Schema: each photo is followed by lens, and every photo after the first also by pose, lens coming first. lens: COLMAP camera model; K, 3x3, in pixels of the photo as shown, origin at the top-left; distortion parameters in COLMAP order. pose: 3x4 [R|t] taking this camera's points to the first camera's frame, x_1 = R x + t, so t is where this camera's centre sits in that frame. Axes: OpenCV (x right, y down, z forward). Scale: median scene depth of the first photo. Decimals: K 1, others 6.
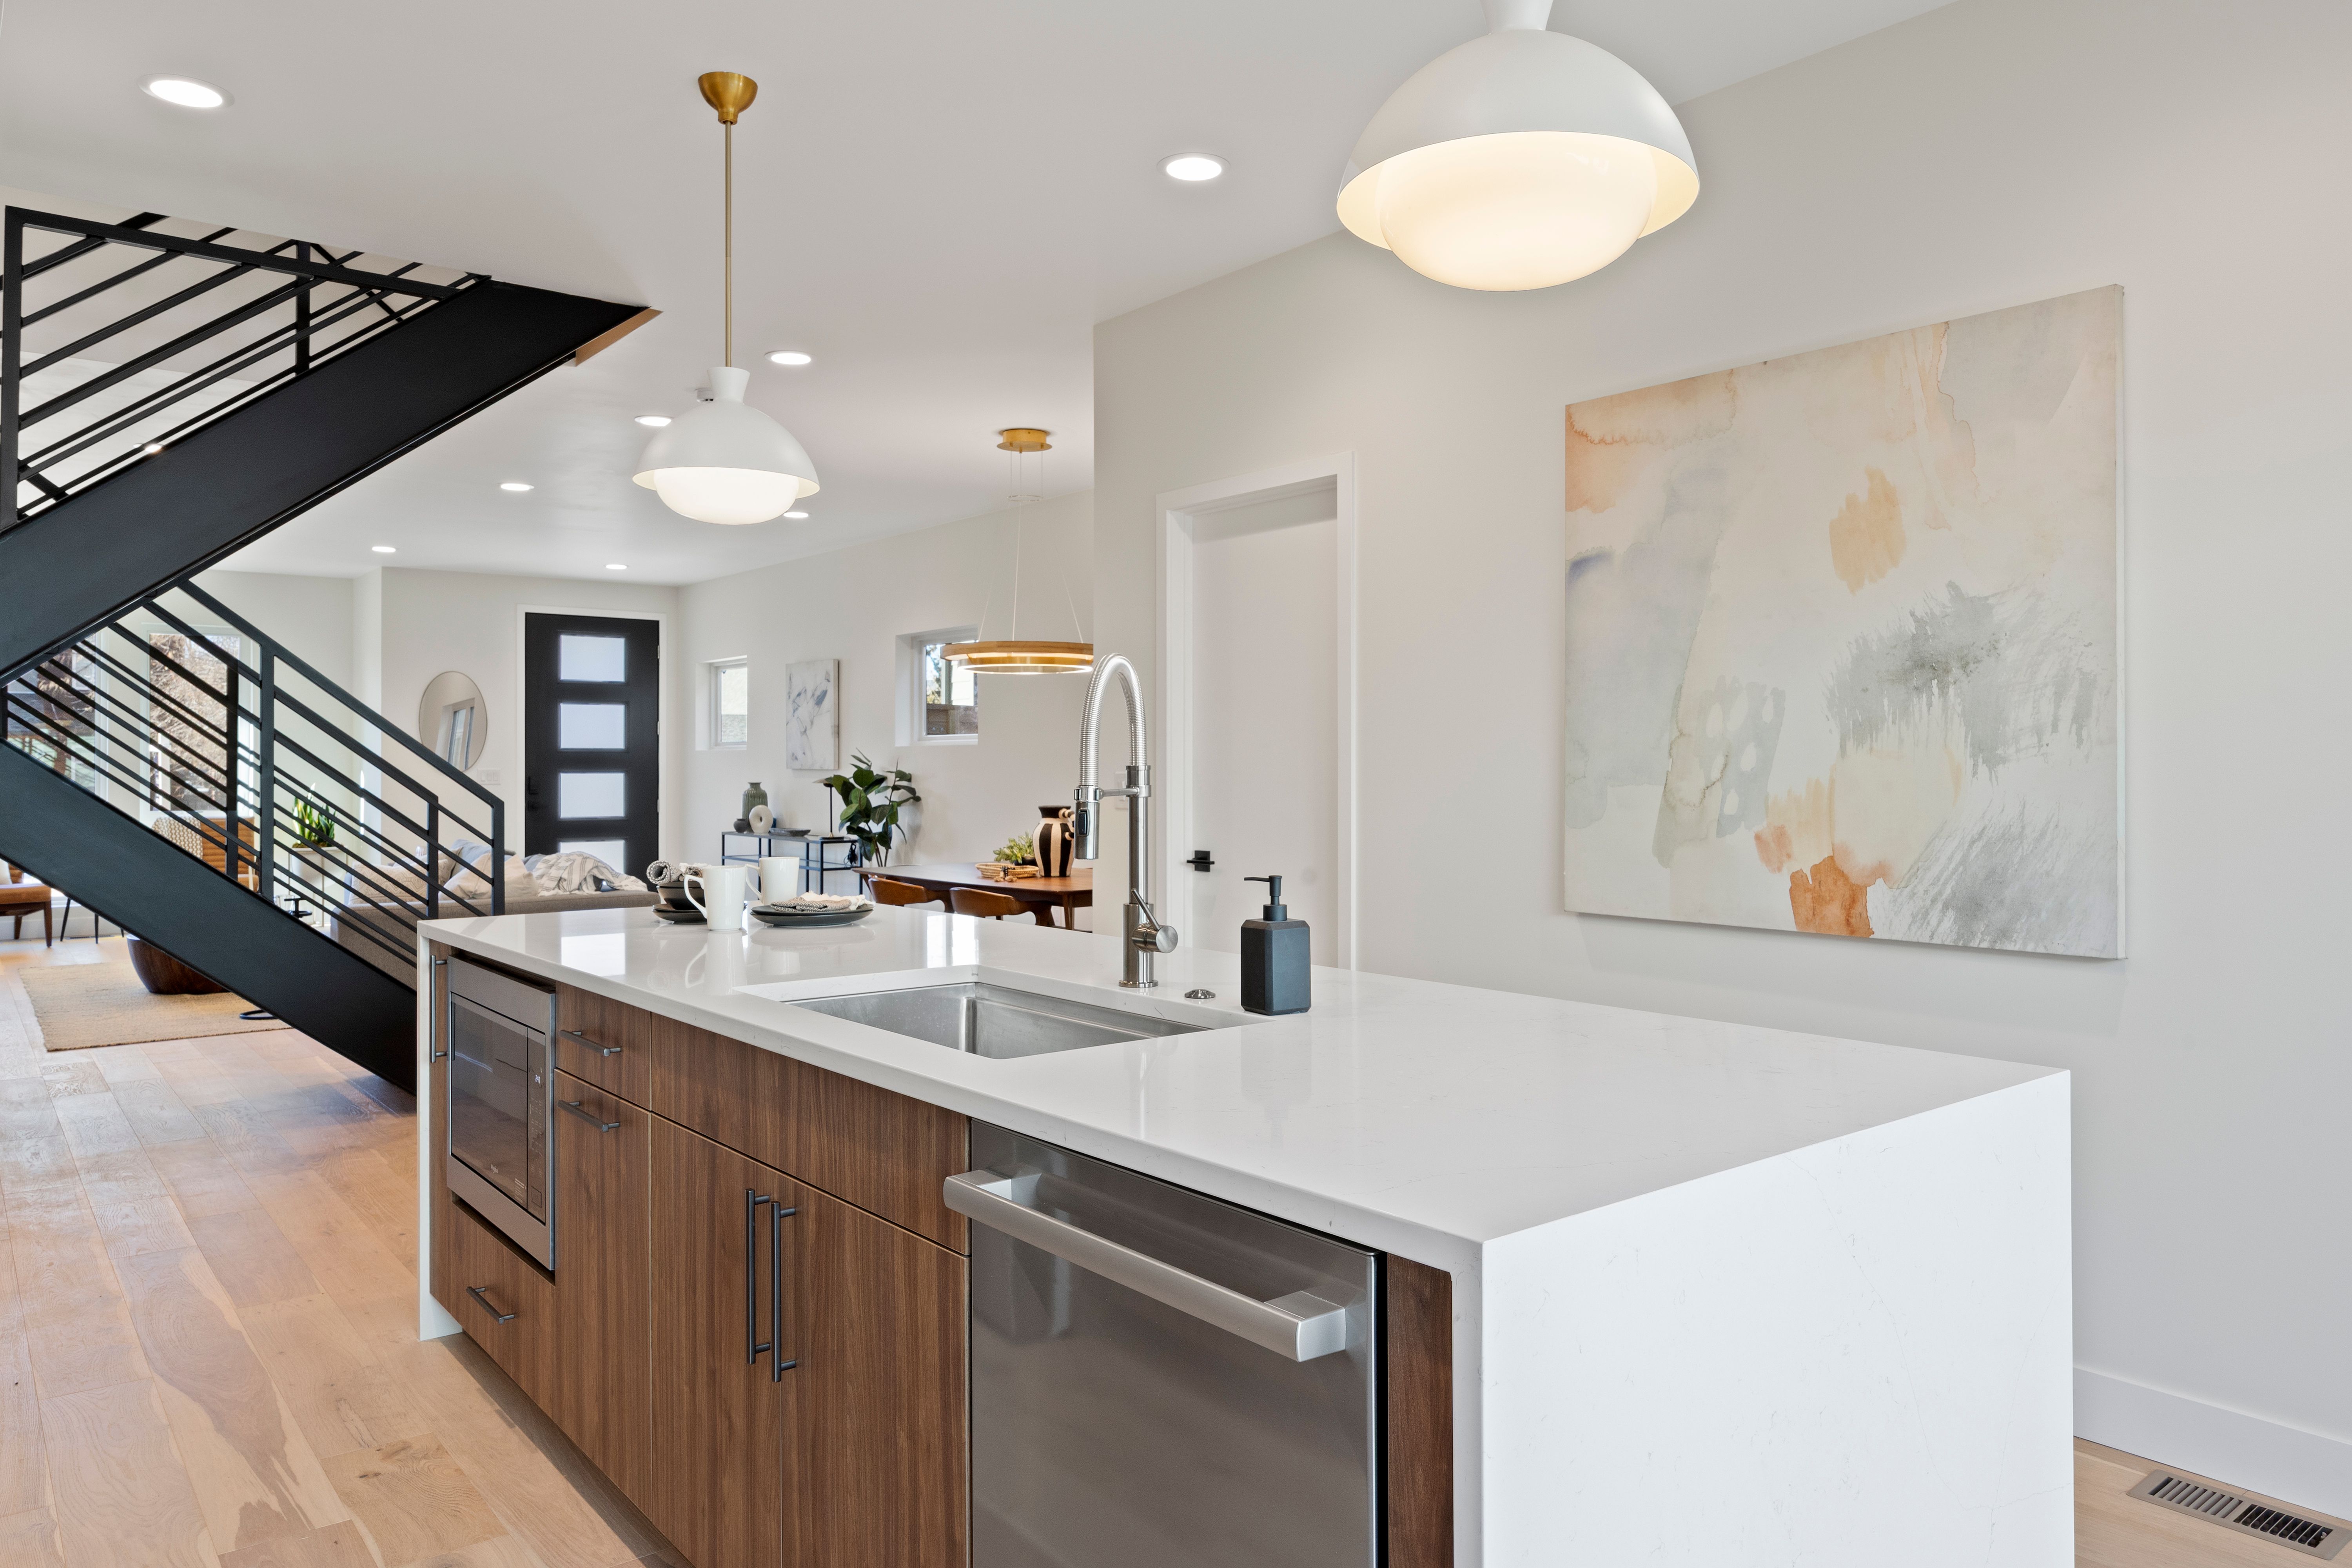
lens RADIAL K [[1451.8, 0, 1176.0], [0, 1451.8, 784.0], [0, 0, 1]] dist [-0.009624, 0.003745]
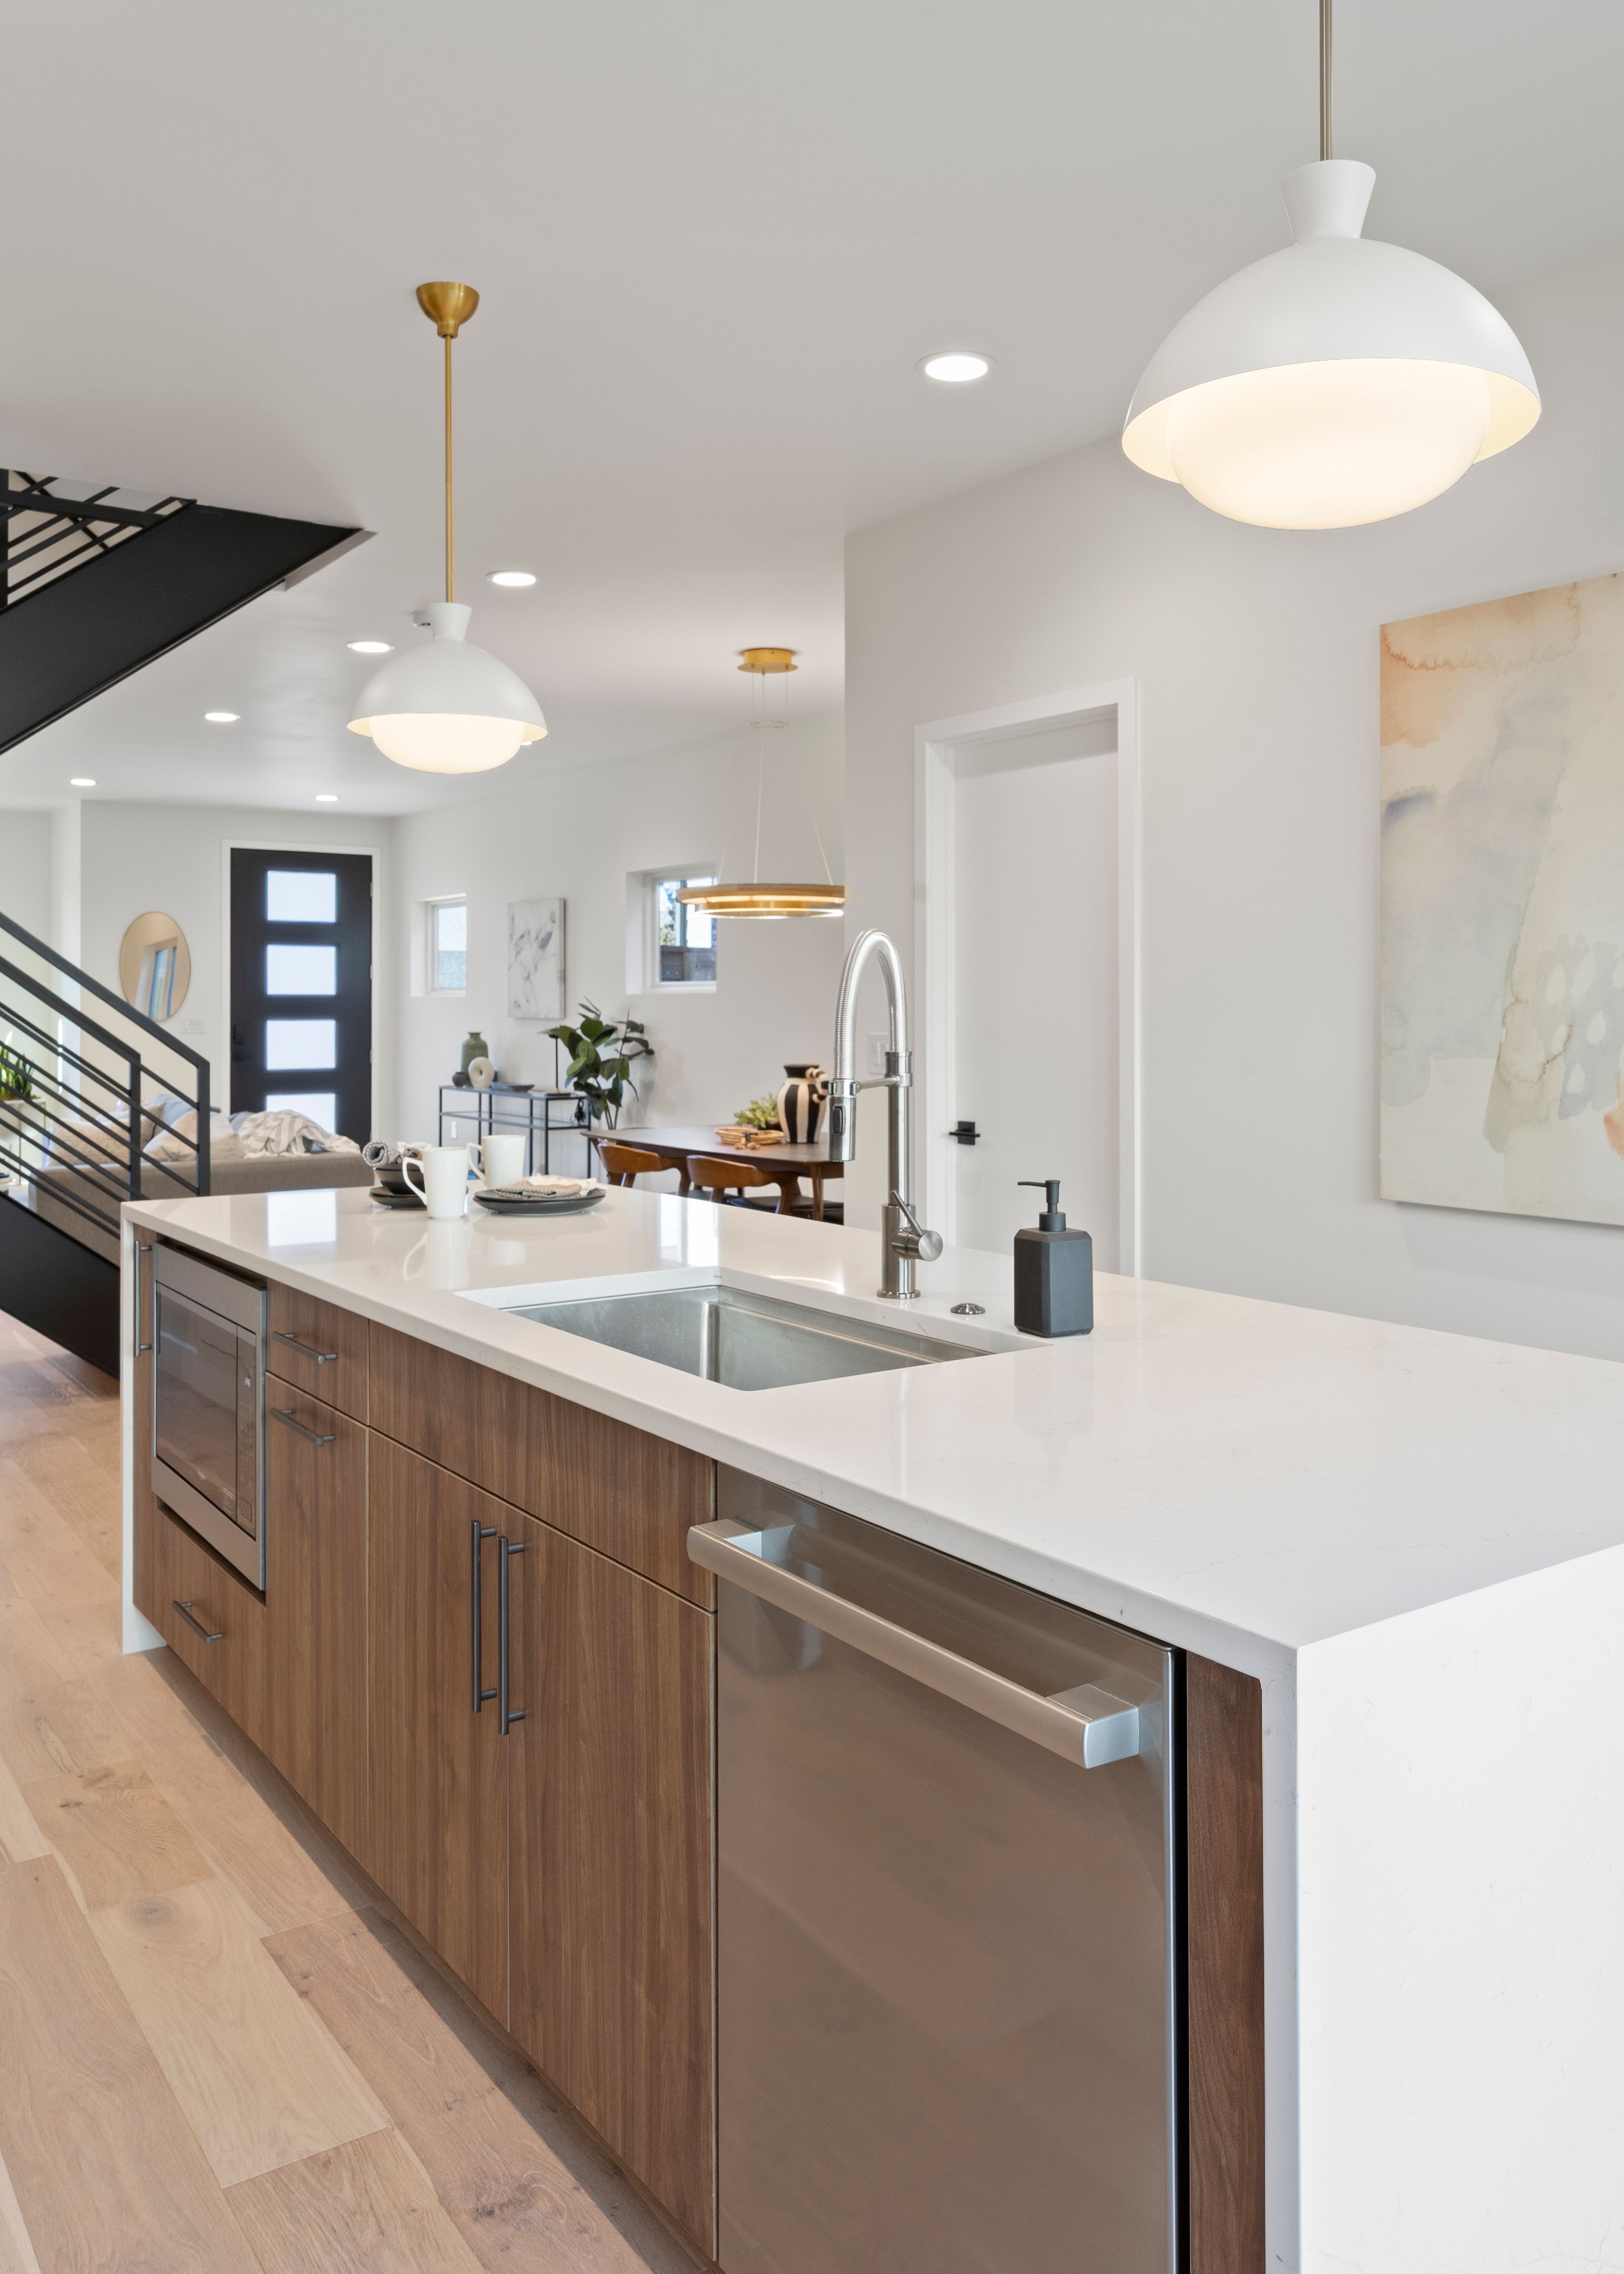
lens RADIAL K [[1610.8, 0, 816.5], [0, 1610.8, 1015.3], [0, 0, 1]] dist [-0.000621, -0.004704]
pose [[0.997377, -0.001554, -0.072359, -0.003185], [0.001236, 0.999989, -0.004443, -0.023413], [0.072365, 0.004342, 0.997369, -0.000241]]
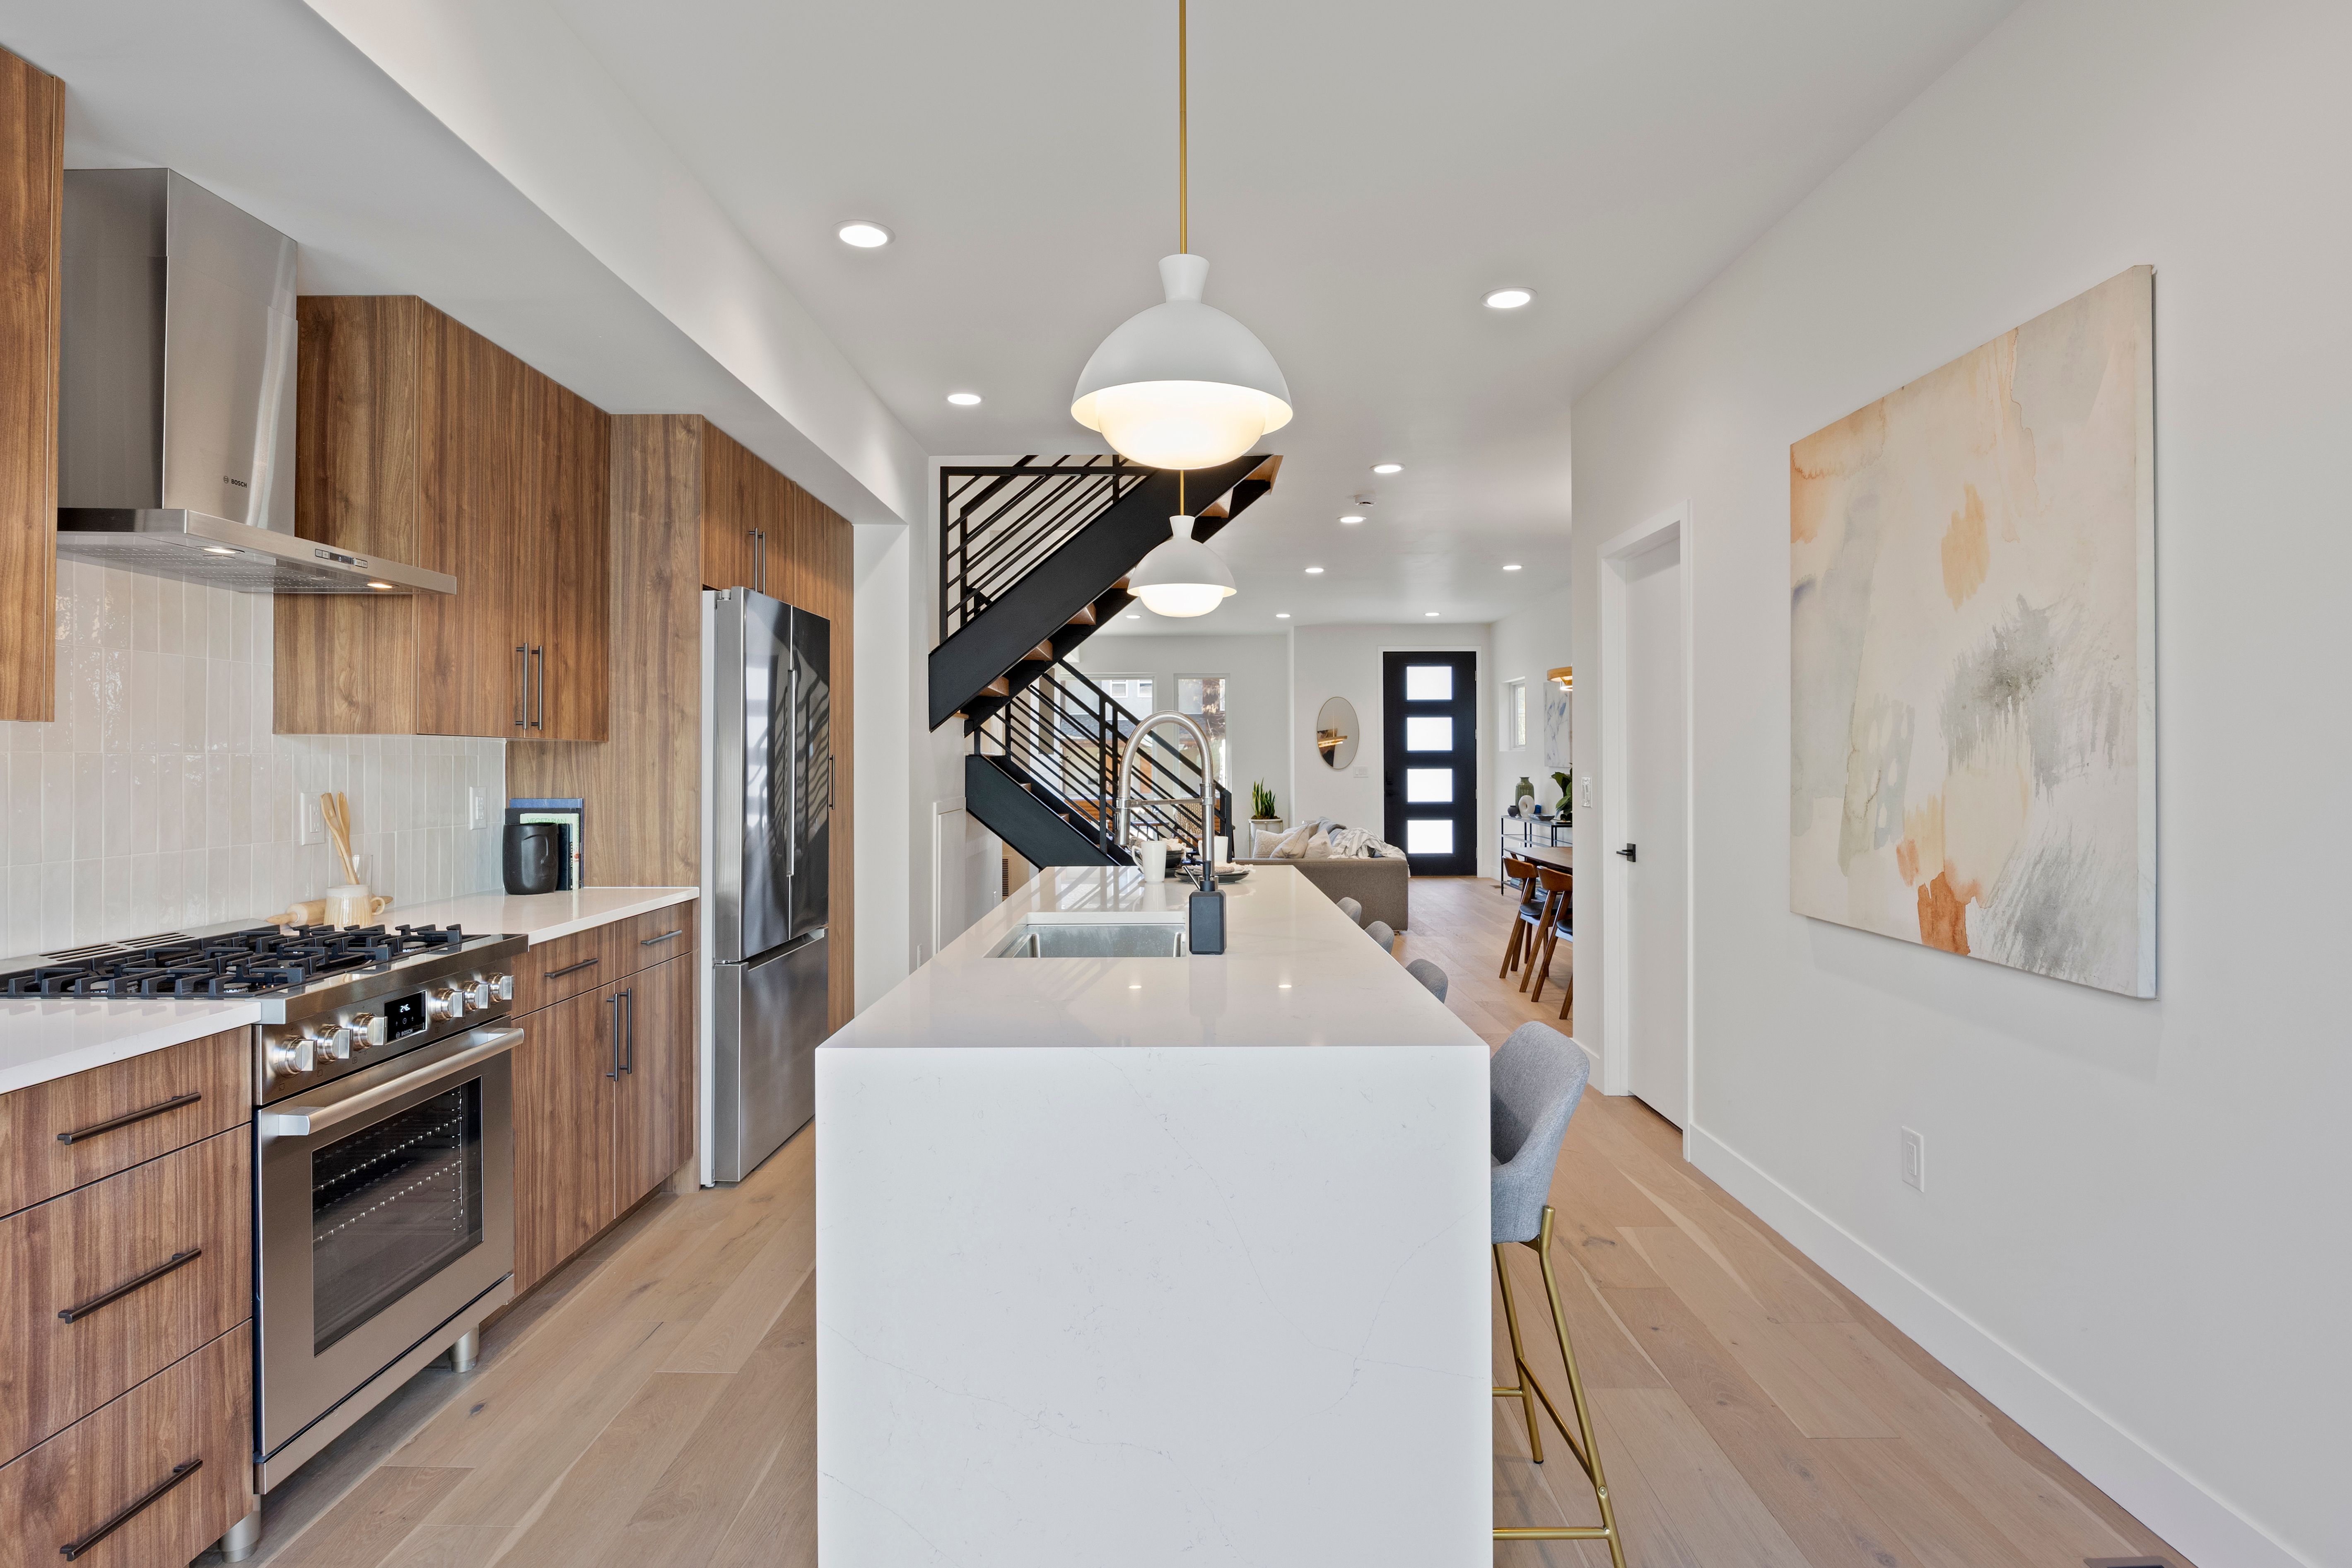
lens RADIAL K [[1217.2, 0, 1176.0], [0, 1217.2, 784.0], [0, 0, 1]] dist [-0.005534, -0.000575]
pose [[0.752077, 0.005954, -0.659049, 0.614229], [0.001041, 0.999947, 0.010222, -0.020949], [0.659075, -0.008373, 0.752031, 0.014181]]
